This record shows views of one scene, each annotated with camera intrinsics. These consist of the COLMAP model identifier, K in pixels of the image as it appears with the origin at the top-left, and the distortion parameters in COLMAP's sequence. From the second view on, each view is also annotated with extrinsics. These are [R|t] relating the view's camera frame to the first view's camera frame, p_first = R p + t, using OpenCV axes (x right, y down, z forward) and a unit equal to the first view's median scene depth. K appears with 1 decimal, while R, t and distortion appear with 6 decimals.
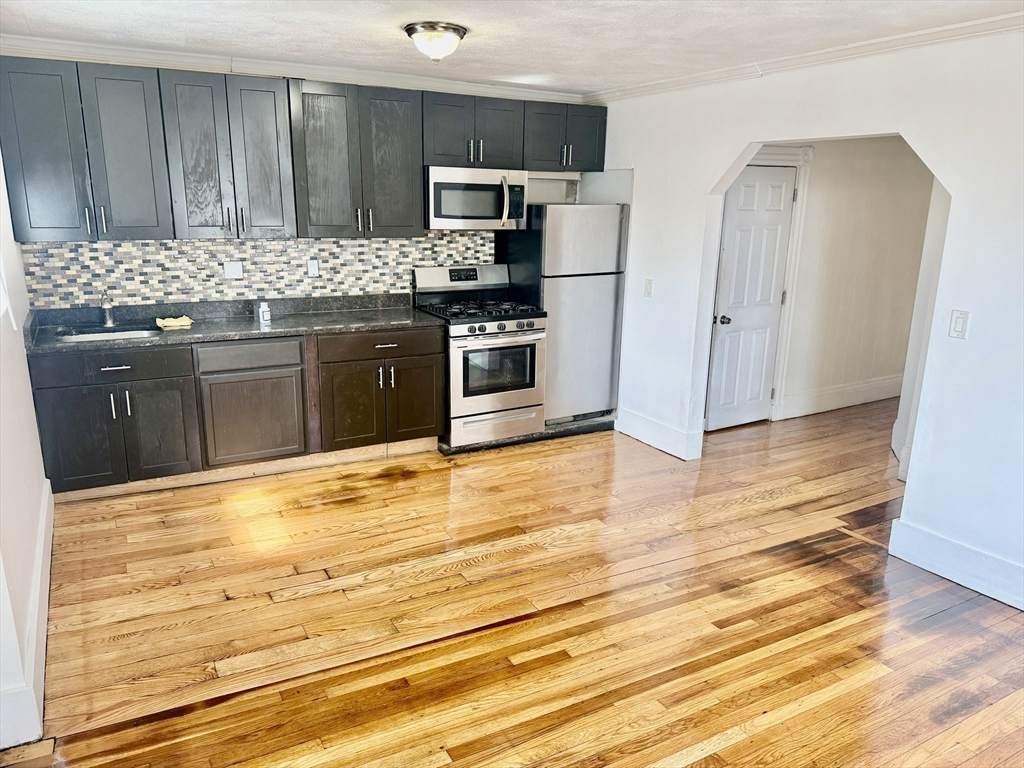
lens RADIAL K [[723.4, 0, 517.9], [0, 723.4, 380.9], [0, 0, 1]] dist [0.143798, -0.237832]
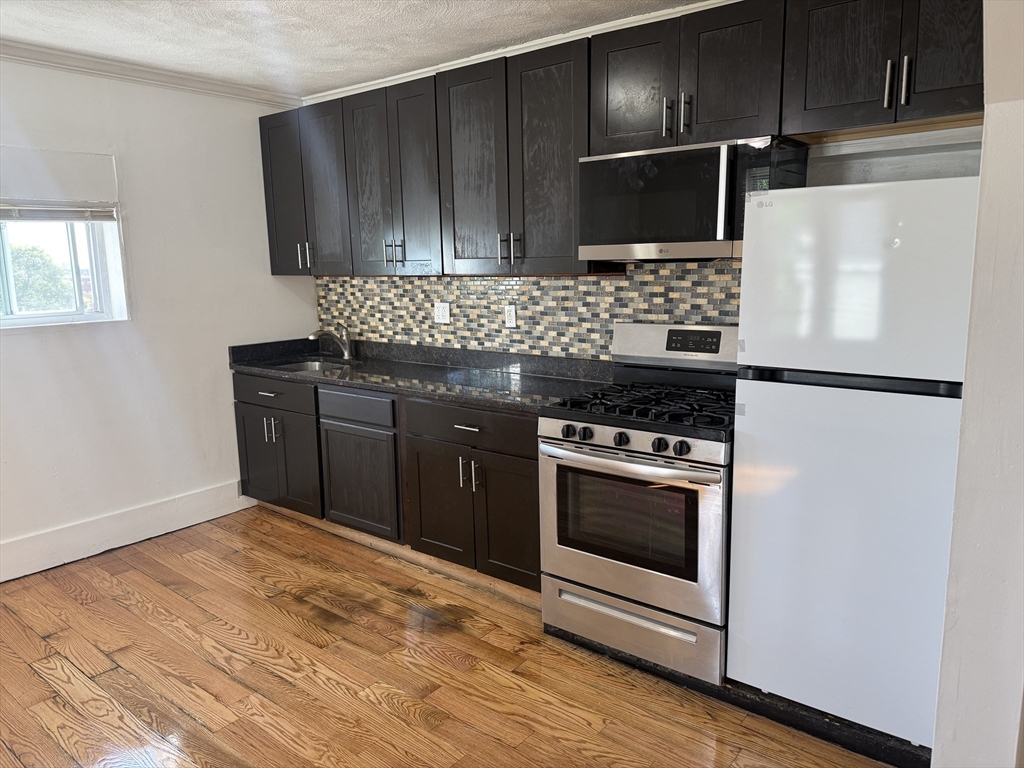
lens RADIAL K [[723.4, 0, 517.9], [0, 723.4, 380.9], [0, 0, 1]] dist [0.143798, -0.237832]
pose [[0.377464, 0.125979, -0.917415, 0.448352], [-0.205193, 0.977454, 0.049798, -0.133005], [0.903004, 0.169450, 0.394804, 0.755484]]
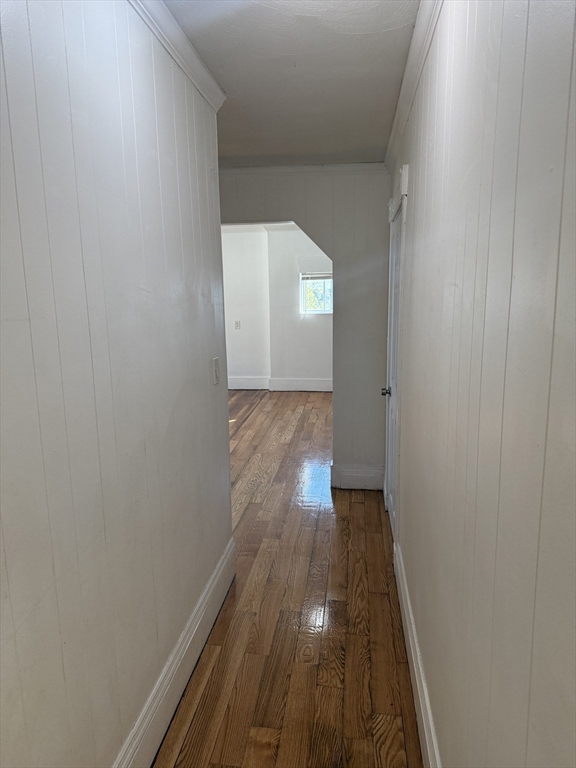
lens RADIAL K [[538.3, 0, 288.0], [0, 538.3, 384.0], [0, 0, 1]] dist [-0.004228, -0.000555]
pose [[-0.602465, 0.117206, -0.789493, 1.028311], [-0.194479, 0.937788, 0.287629, -0.301004], [0.774089, 0.326826, -0.542190, 1.481397]]
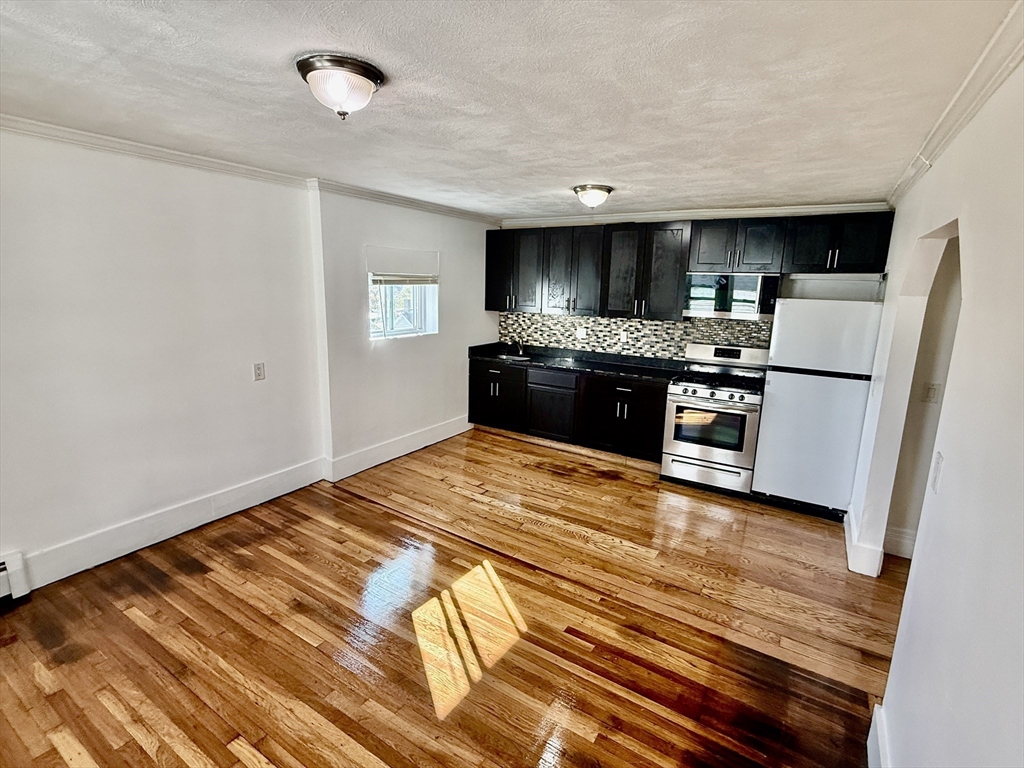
lens RADIAL K [[501.8, 0, 508.8], [0, 501.8, 379.7], [0, 0, 1]] dist [-0.001431, -0.000140]
pose [[0.469127, 0.160960, -0.868338, 0.591888], [-0.233968, 0.970769, 0.053544, -0.066475], [0.851574, 0.178044, 0.493074, 0.280996]]
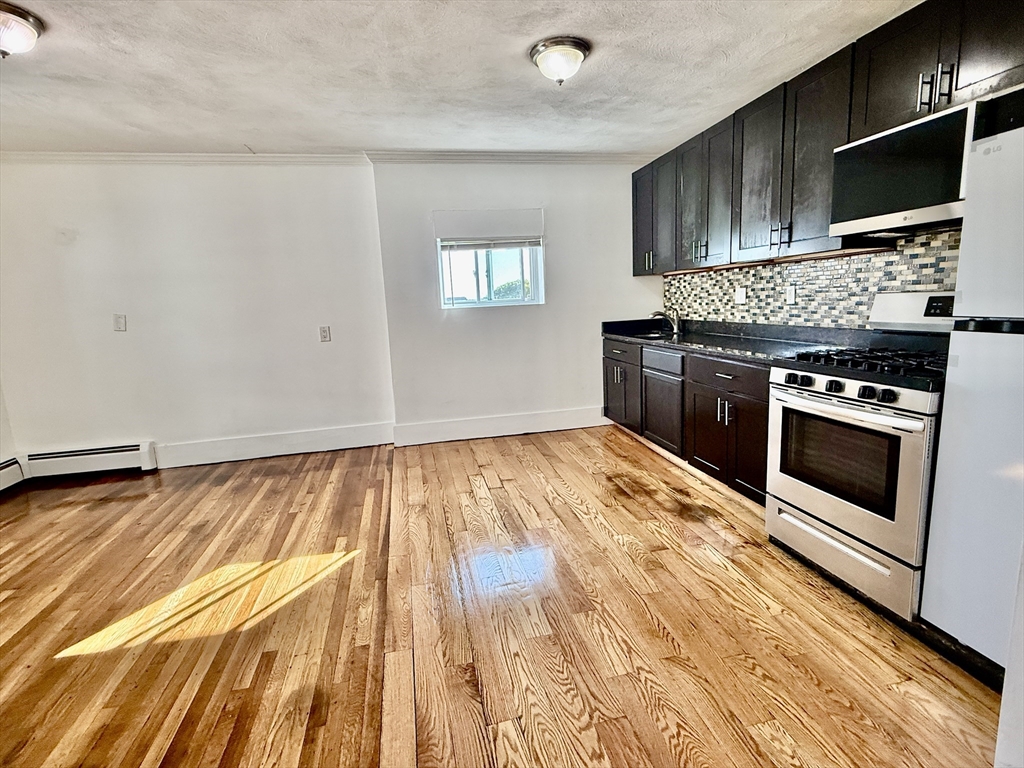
lens RADIAL K [[496.7, 0, 508.1], [0, 496.7, 380.6], [0, 0, 1]] dist [0.001058, 0.001143]
pose [[-0.307776, 0.151010, -0.939399, 0.470502], [-0.193087, 0.956867, 0.217080, -0.122563], [0.931661, 0.248197, -0.265343, 0.901454]]
